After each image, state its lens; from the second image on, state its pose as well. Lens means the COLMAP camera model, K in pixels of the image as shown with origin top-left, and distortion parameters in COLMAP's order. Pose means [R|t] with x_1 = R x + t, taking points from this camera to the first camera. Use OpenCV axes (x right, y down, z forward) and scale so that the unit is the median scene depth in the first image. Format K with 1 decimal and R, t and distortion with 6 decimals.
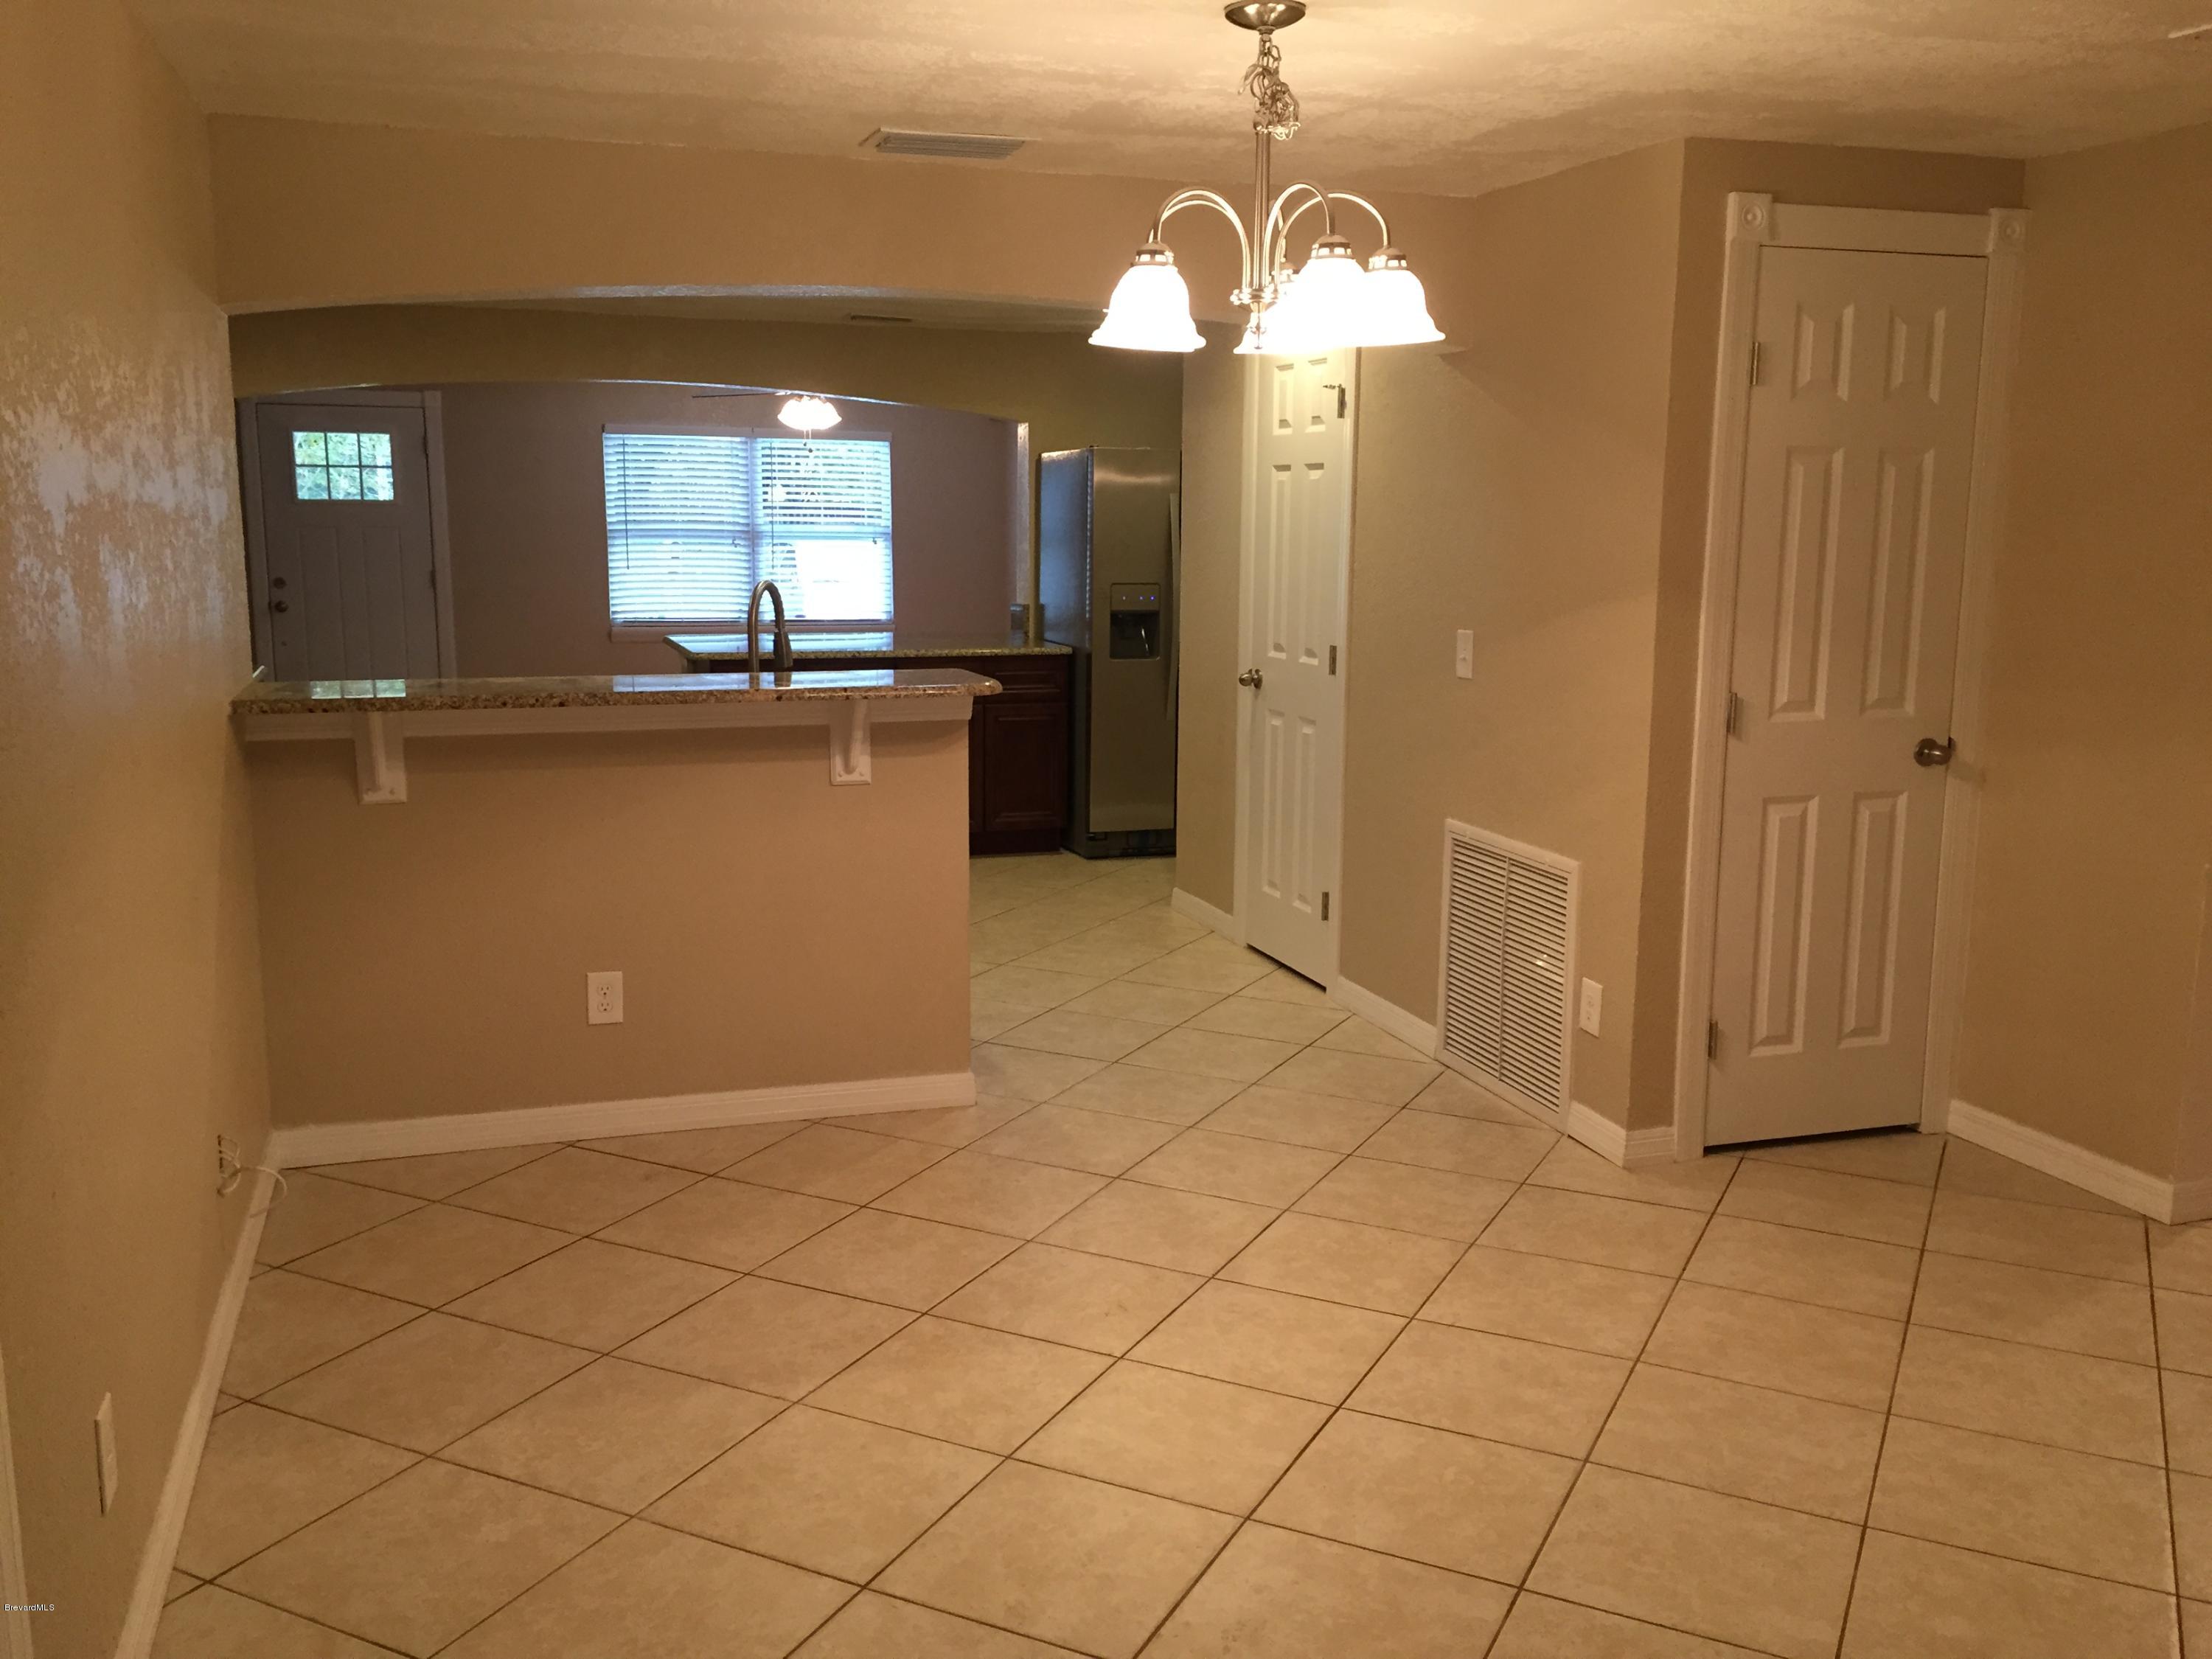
lens RADIAL K [[1898.2, 0, 1098.7], [0, 1898.2, 827.9], [0, 0, 1]] dist [0.078988, -0.105505]
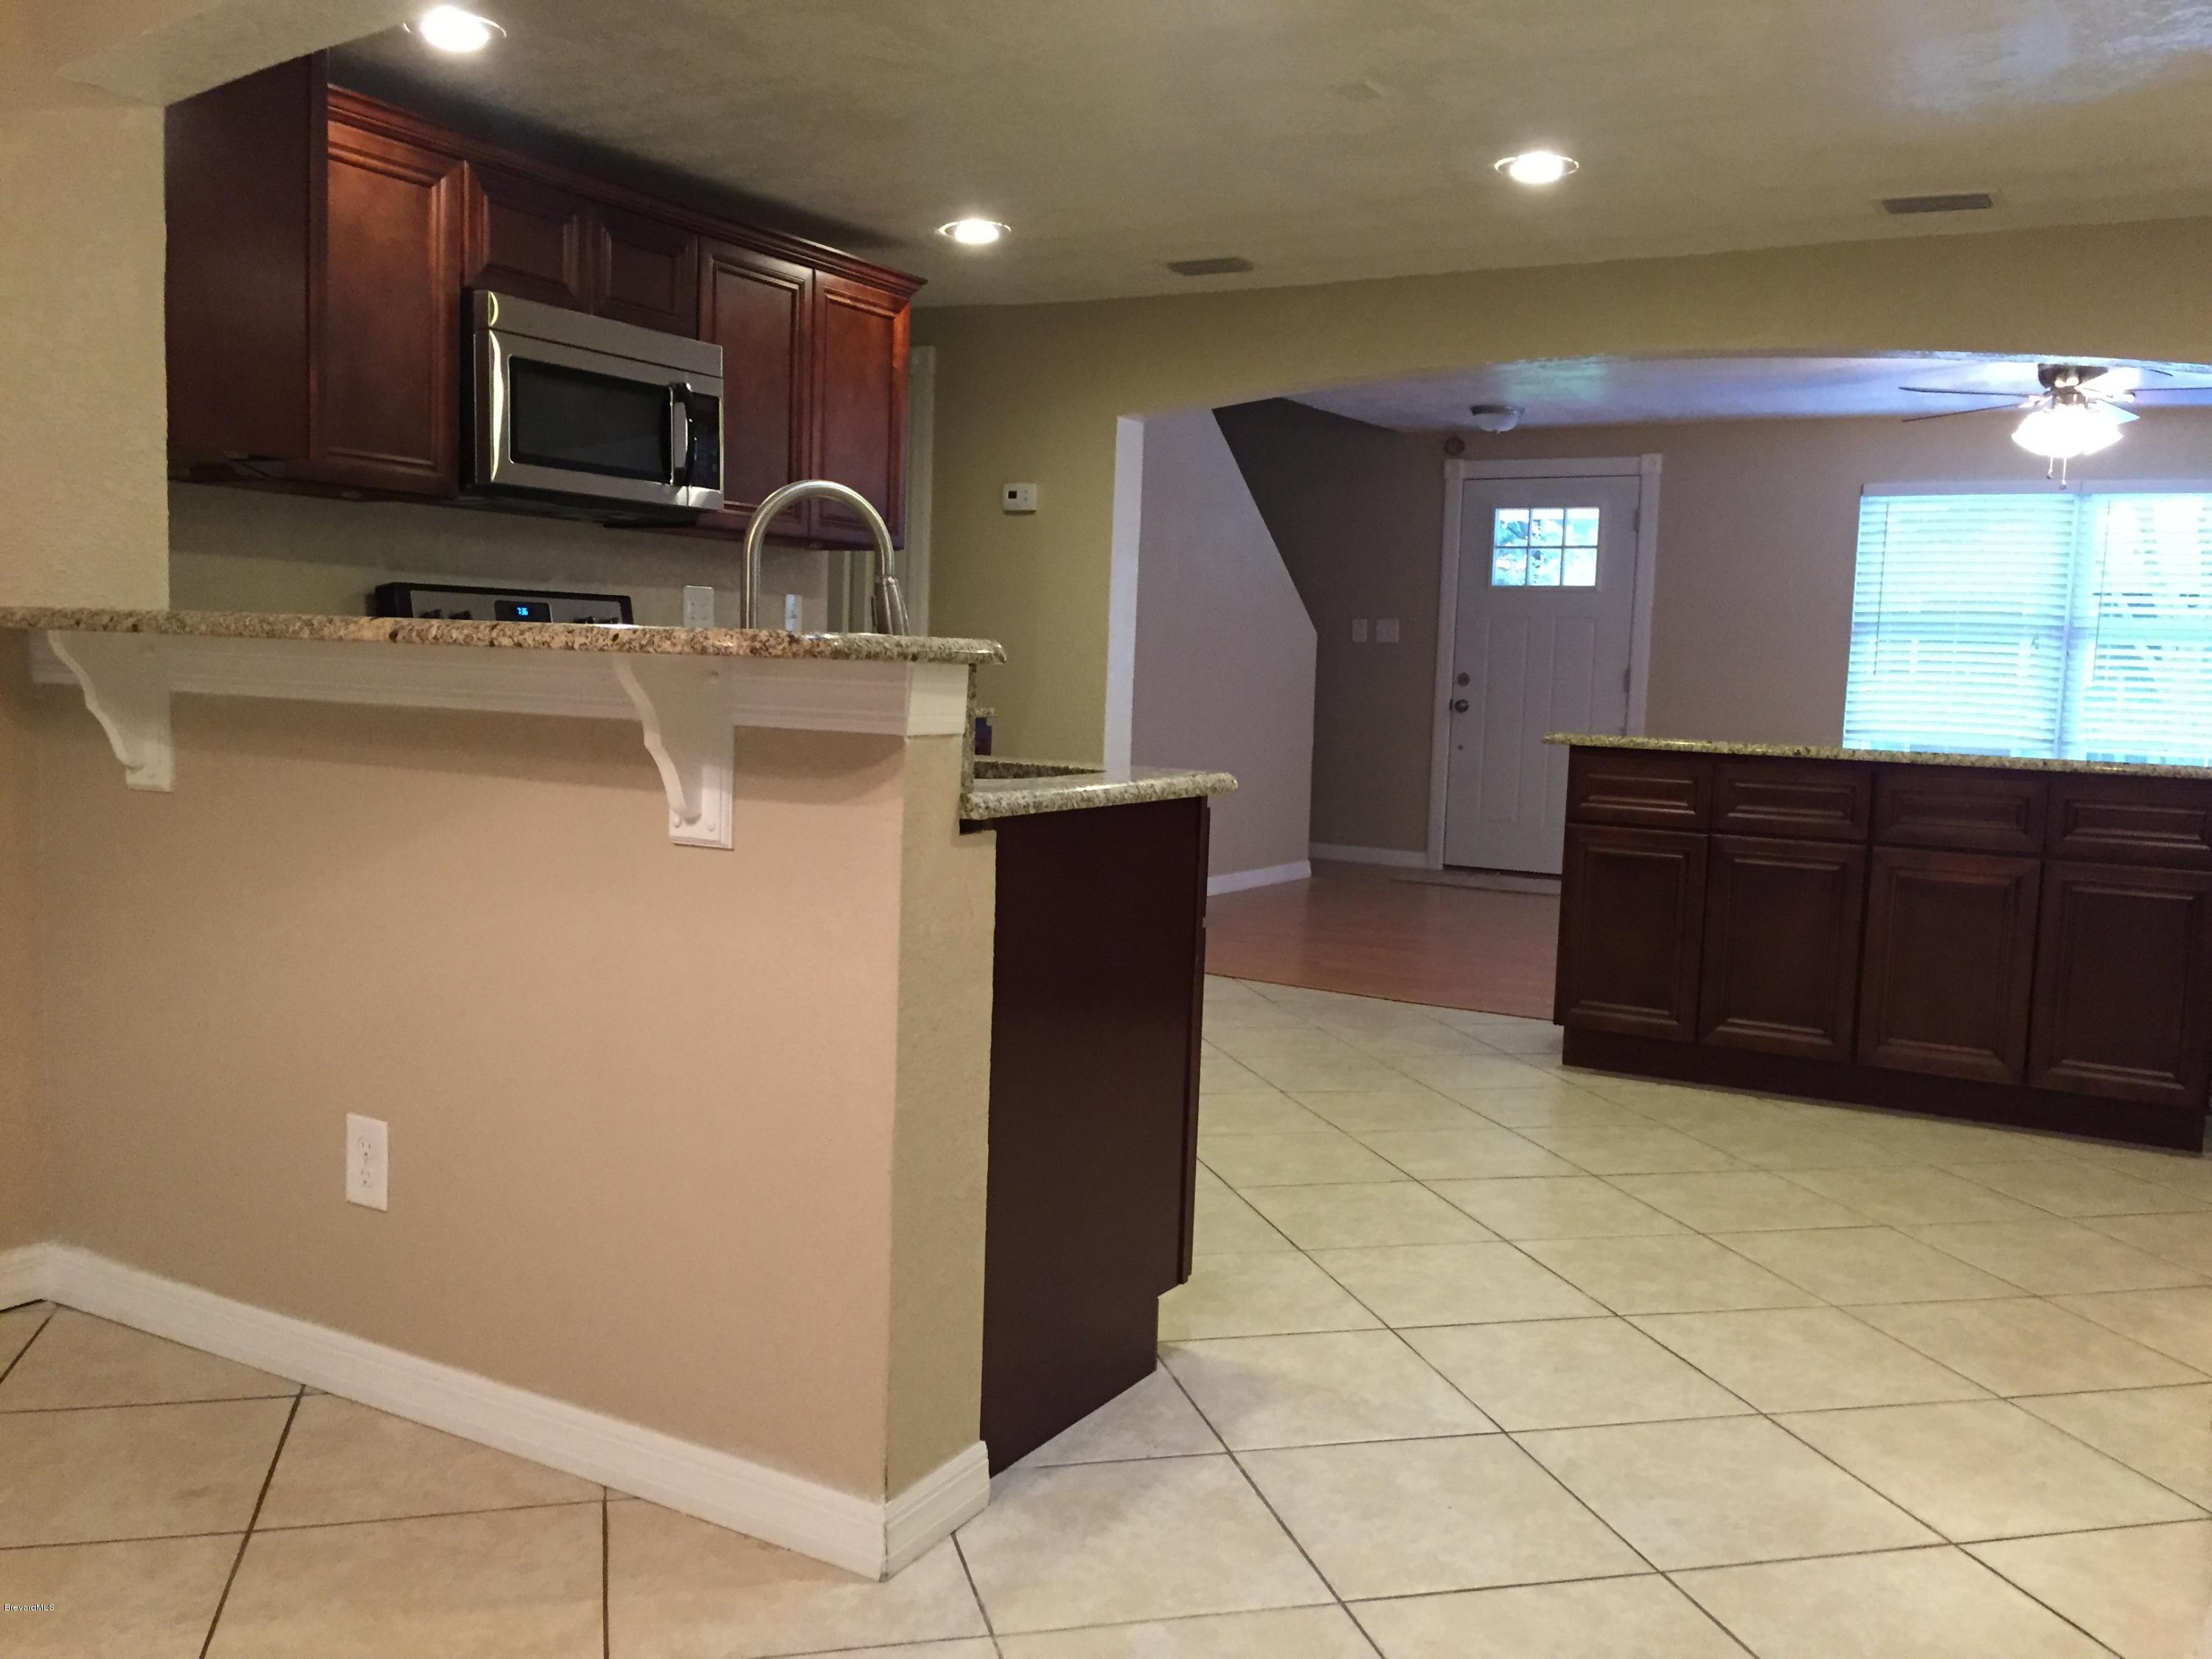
lens RADIAL K [[1898.2, 0, 1098.7], [0, 1898.2, 827.9], [0, 0, 1]] dist [0.078988, -0.105505]
pose [[0.658927, 0.083176, -0.747594, 0.123518], [-0.151834, 0.988117, -0.023890, -0.012466], [0.736723, 0.129252, 0.663727, 0.292288]]
